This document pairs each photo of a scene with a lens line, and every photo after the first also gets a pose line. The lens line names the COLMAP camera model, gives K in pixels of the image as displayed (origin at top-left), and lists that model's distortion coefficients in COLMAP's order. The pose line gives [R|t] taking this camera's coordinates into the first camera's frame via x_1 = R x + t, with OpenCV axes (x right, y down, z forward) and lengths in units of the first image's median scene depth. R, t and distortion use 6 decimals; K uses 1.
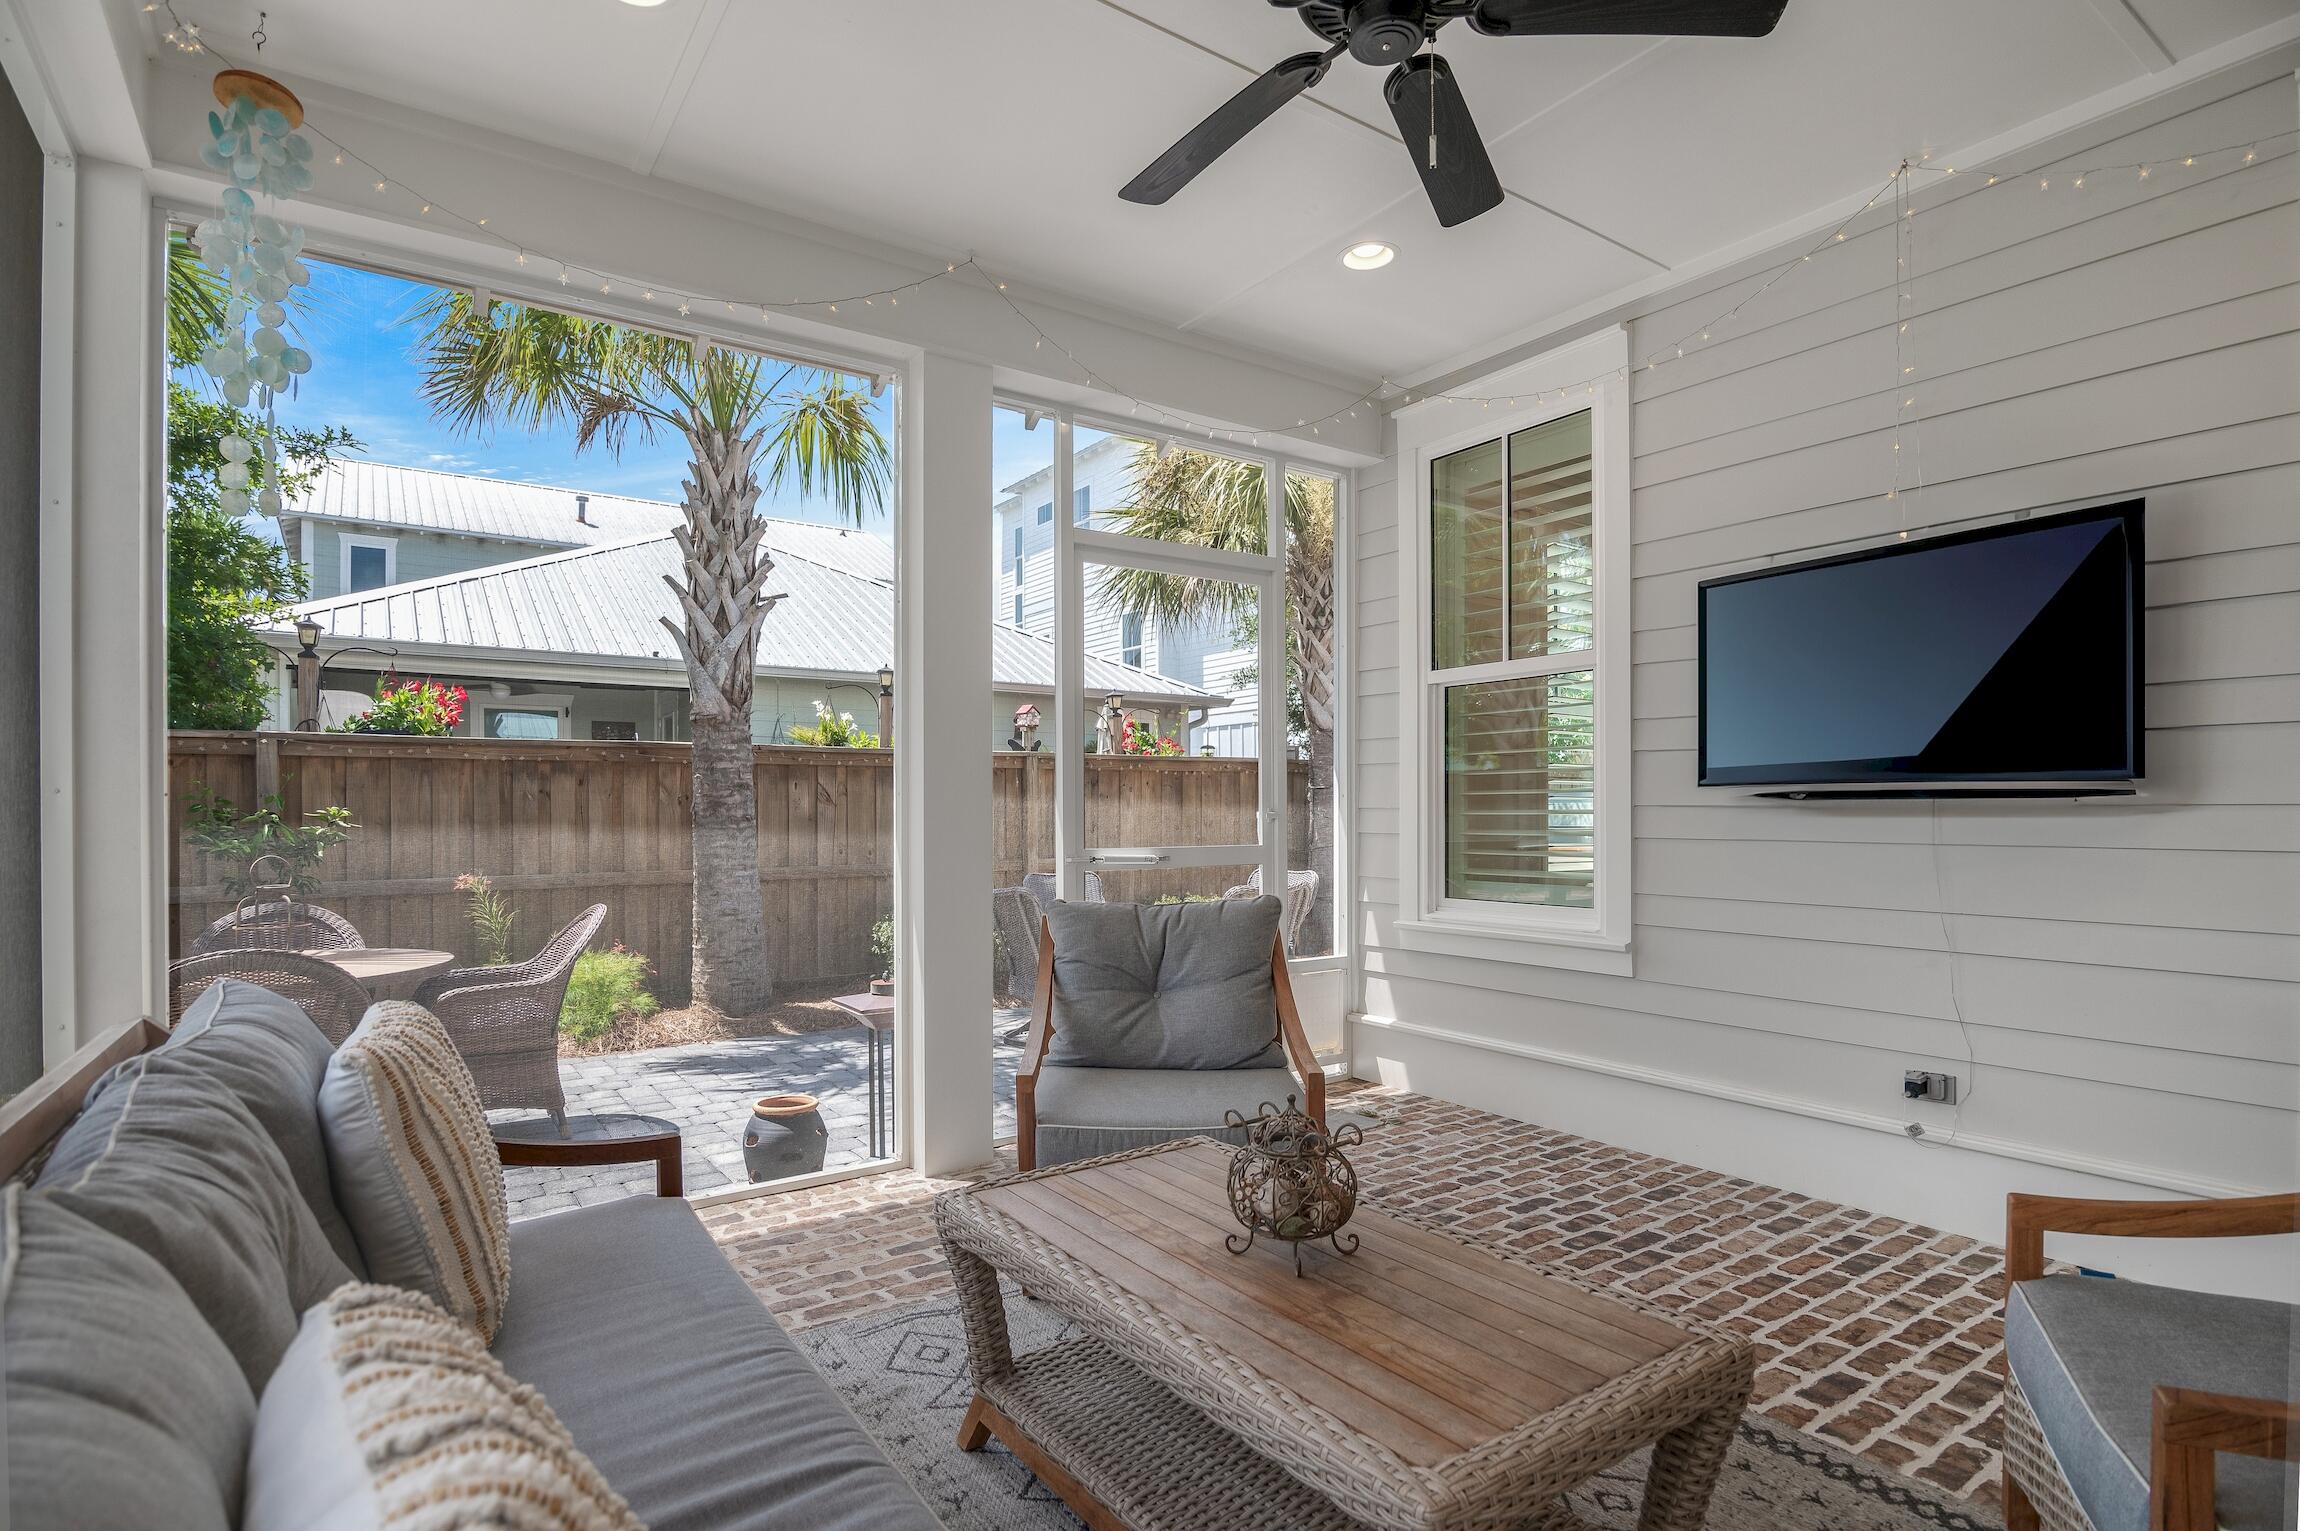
lens RADIAL K [[1137.8, 0, 1156.7], [0, 1137.8, 819.5], [0, 0, 1]] dist [-0.016237, -0.000801]
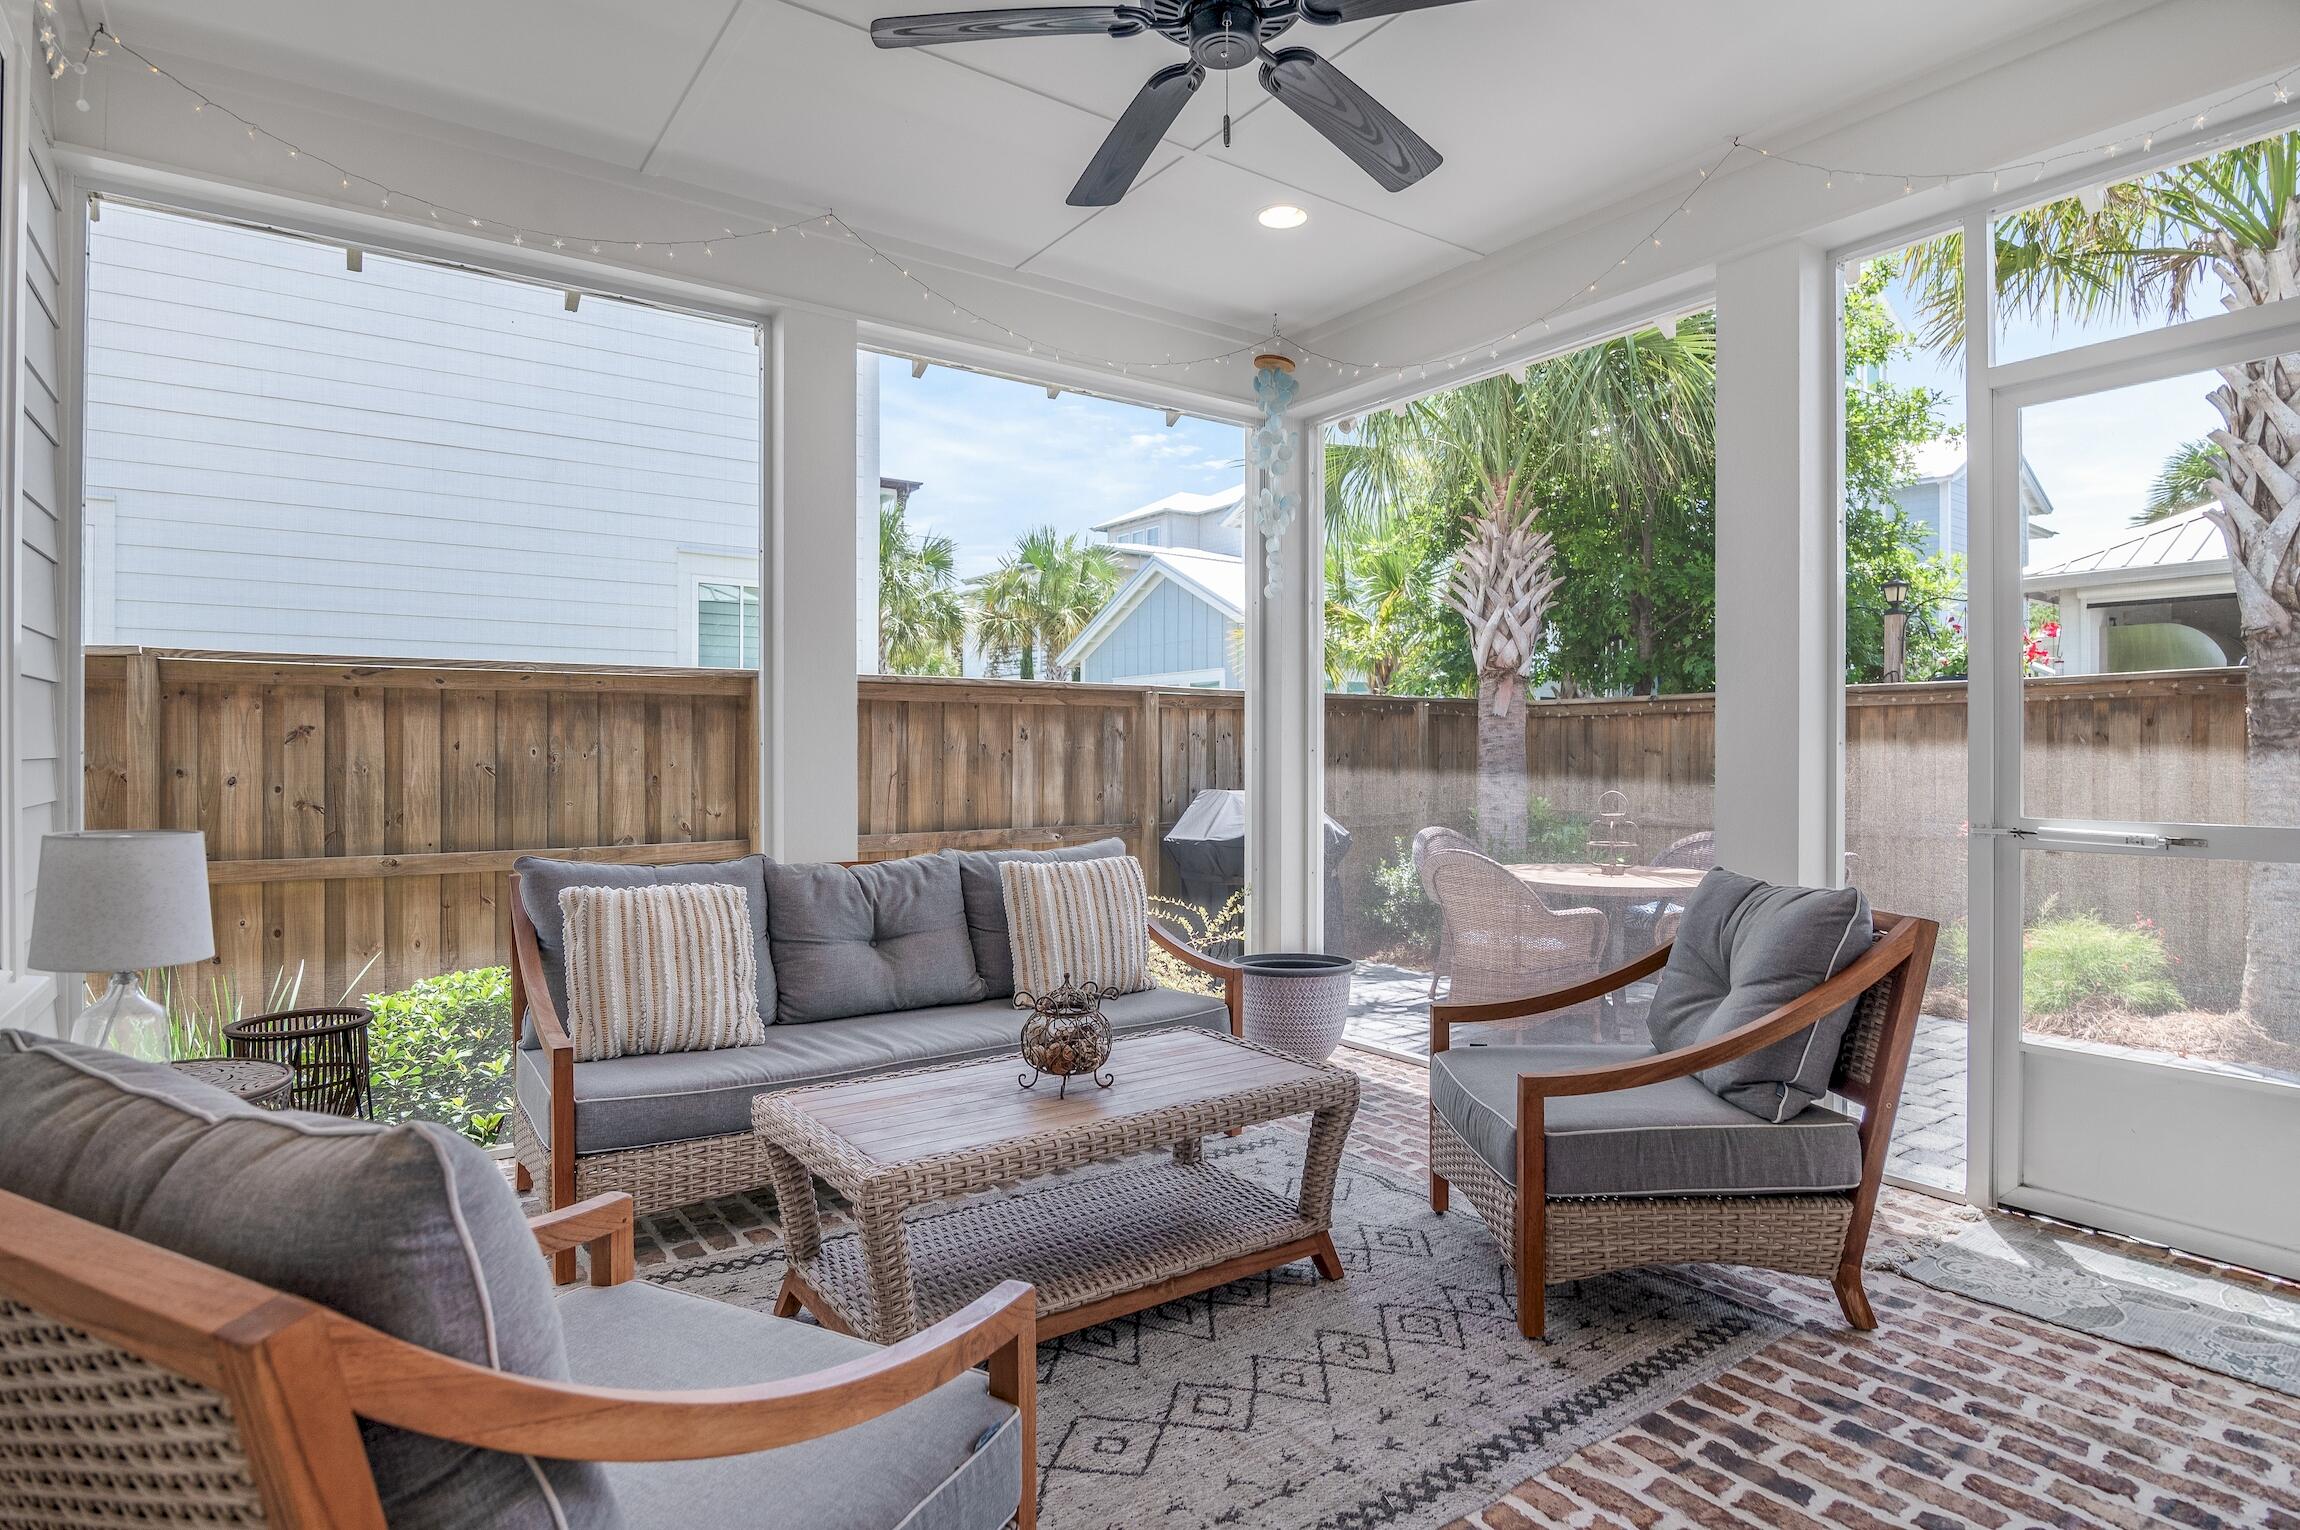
lens RADIAL K [[1206.6, 0, 1153.0], [0, 1206.6, 761.8], [0, 0, 1]] dist [-0.017123, 0.003306]
pose [[0.017595, 0.008024, -0.999813, 0.381329], [-0.005742, 0.999952, 0.007924, -0.006320], [0.999829, 0.005601, 0.017640, 0.259887]]
